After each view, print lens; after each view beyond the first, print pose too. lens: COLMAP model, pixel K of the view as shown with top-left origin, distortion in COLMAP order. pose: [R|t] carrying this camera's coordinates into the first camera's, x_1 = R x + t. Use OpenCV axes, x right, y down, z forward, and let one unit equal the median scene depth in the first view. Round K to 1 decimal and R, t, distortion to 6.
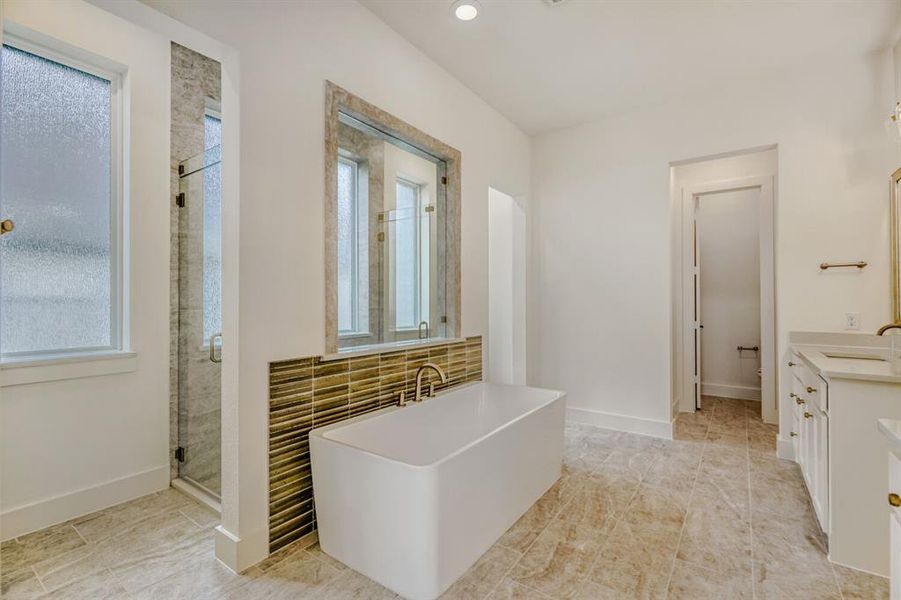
lens RADIAL K [[407.3, 0, 454.5], [0, 407.3, 300.0], [0, 0, 1]] dist [0.001941, 0.000274]
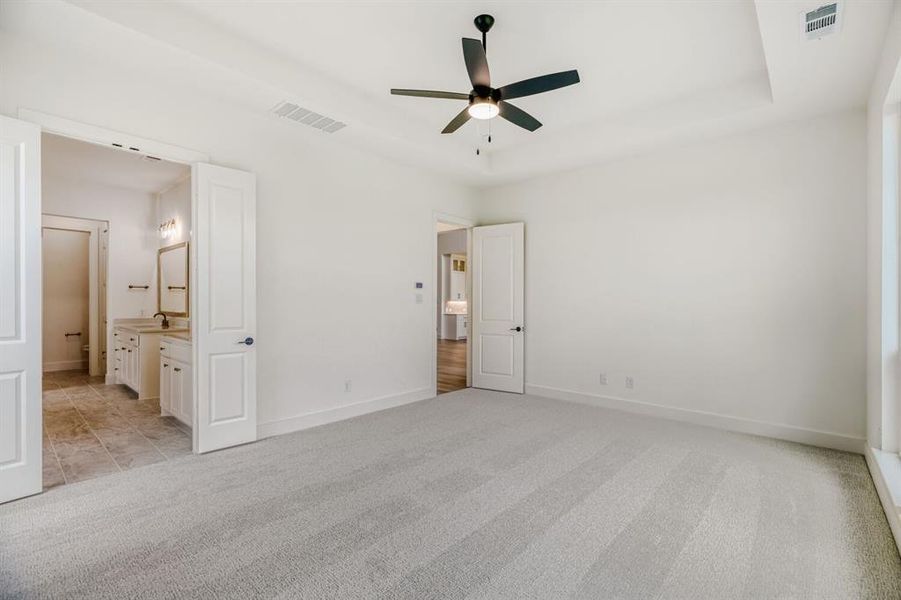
lens RADIAL K [[407.3, 0, 453.5], [0, 407.3, 300.6], [0, 0, 1]] dist [0.001941, 0.000274]
pose [[0.113000, -0.001389, 0.993594, -1.101819], [-0.010482, 0.999942, 0.002590, -0.038900], [-0.993540, -0.010707, 0.112979, -0.986187]]
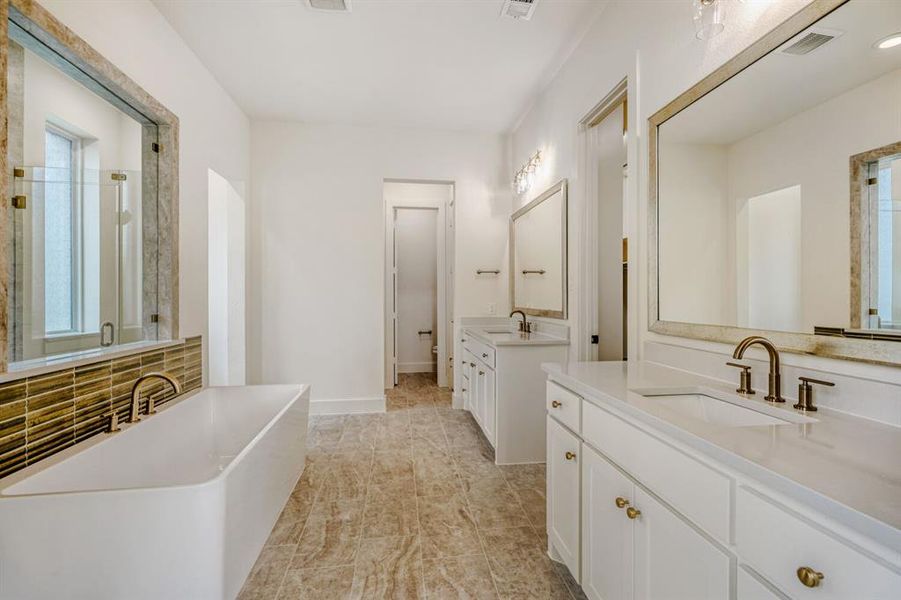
lens RADIAL K [[407.3, 0, 456.9], [0, 407.3, 297.6], [0, 0, 1]] dist [0.001941, 0.000274]
pose [[0.727502, -0.003168, 0.686099, -0.170407], [-0.002143, 0.999974, 0.006889, -0.000871], [-0.686103, -0.006482, 0.727476, -0.008509]]
